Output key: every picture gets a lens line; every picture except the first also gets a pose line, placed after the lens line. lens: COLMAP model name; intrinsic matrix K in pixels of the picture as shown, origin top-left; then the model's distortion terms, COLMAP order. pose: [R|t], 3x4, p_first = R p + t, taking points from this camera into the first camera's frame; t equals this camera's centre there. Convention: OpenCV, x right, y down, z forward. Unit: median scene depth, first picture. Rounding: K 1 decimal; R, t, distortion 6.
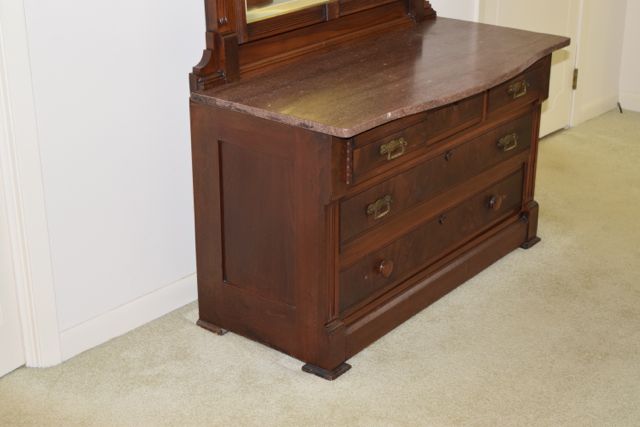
lens RADIAL K [[1098.2, 0, 320.0], [0, 1098.2, 213.5], [0, 0, 1]] dist [0.007983, 0.072971]
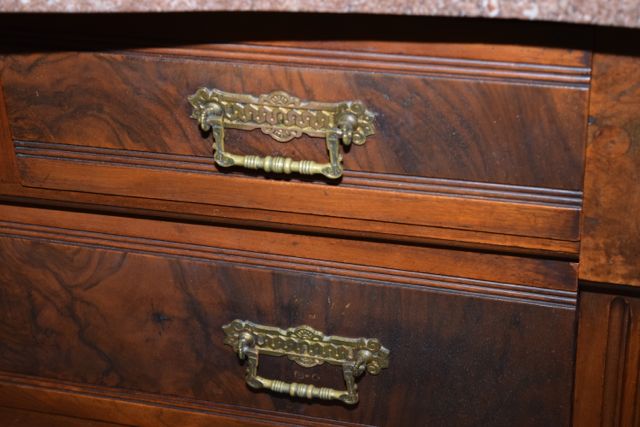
lens RADIAL K [[1420.4, 0, 320.0], [0, 1420.4, 213.5], [0, 0, 1]] dist [0.073955, -0.089346]
pose [[0.400460, 0.477878, -0.781834, 0.398757], [-0.306313, 0.873967, 0.377297, -0.205051], [0.863600, 0.088393, 0.496369, 0.960040]]
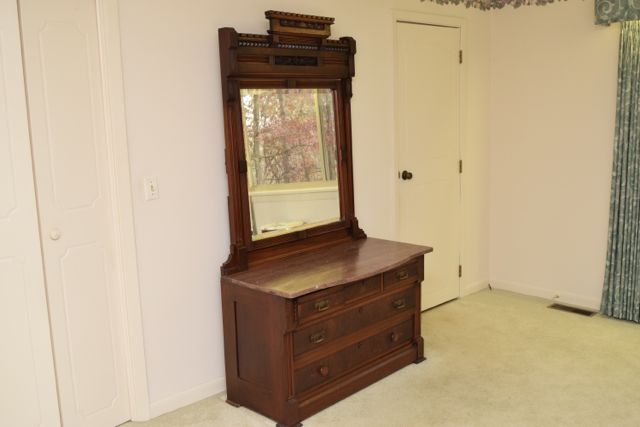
lens RADIAL K [[653.1, 0, 320.0], [0, 653.1, 213.5], [0, 0, 1]] dist [-0.063578, -0.011459]
pose [[0.996181, -0.013192, -0.086315, 0.147714], [-0.005880, 0.976143, -0.217051, 0.028415], [0.087120, 0.216730, 0.972337, -0.118703]]
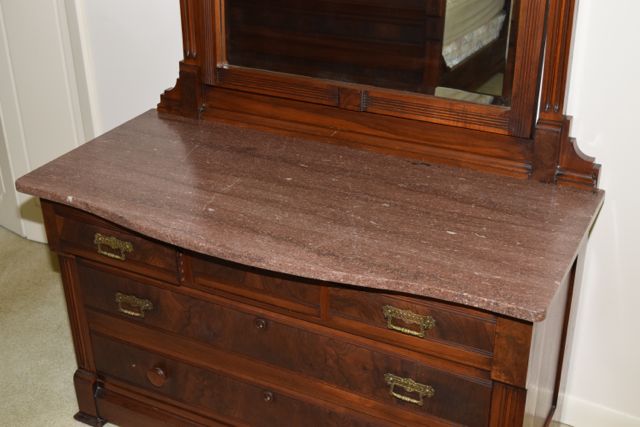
lens RADIAL K [[855.5, 0, 320.0], [0, 855.5, 213.5], [0, 0, 1]] dist [-0.039260, -0.019592]
pose [[0.191420, 0.445125, -0.874770, 0.602392], [-0.361521, 0.860566, 0.358789, -0.341189], [0.912503, 0.247568, 0.325652, 0.846353]]
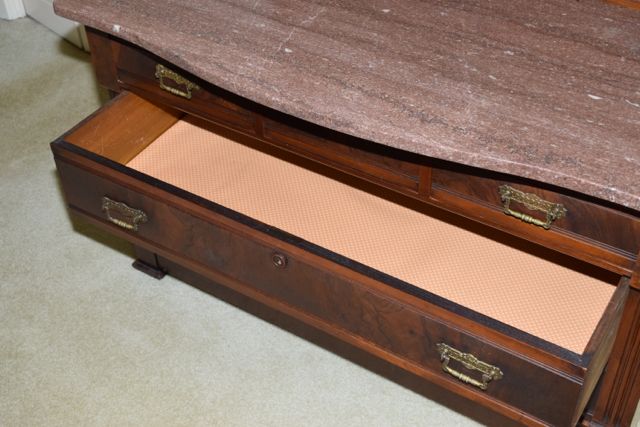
lens RADIAL K [[869.0, 0, 323.1], [0, 869.0, 201.9], [0, 0, 1]] dist [-0.035692, 0.008997]
pose [[0.095845, 0.637741, -0.764265, 0.497531], [-0.355264, 0.739149, 0.572230, -0.324754], [0.929839, 0.216671, 0.297410, 0.862010]]
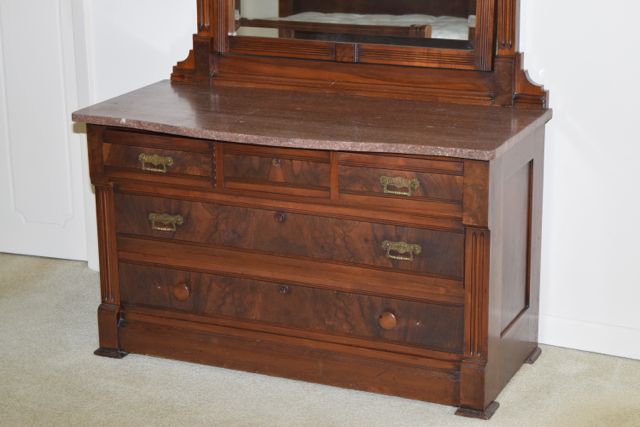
lens RADIAL K [[1420.4, 0, 320.0], [0, 1420.4, 213.5], [0, 0, 1]] dist [0.073955, -0.089346]
pose [[0.245449, 0.269804, -0.931107, 1.234944], [-0.358526, 0.917651, 0.171394, -0.272153], [0.900674, 0.291757, 0.321968, 0.663391]]
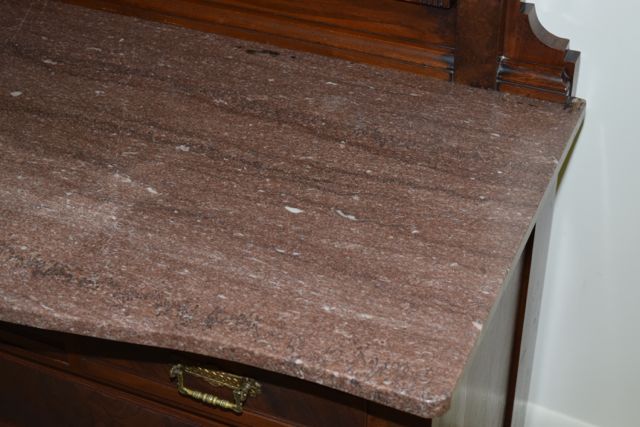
lens RADIAL K [[1128.0, 0, 320.0], [0, 1128.0, 213.5], [0, 0, 1]] dist [-0.002240, 0.073084]
pose [[0.254347, 0.593048, -0.763938, 0.449511], [-0.352454, 0.792433, 0.497821, -0.359172], [0.900602, 0.142633, 0.410575, 0.950071]]
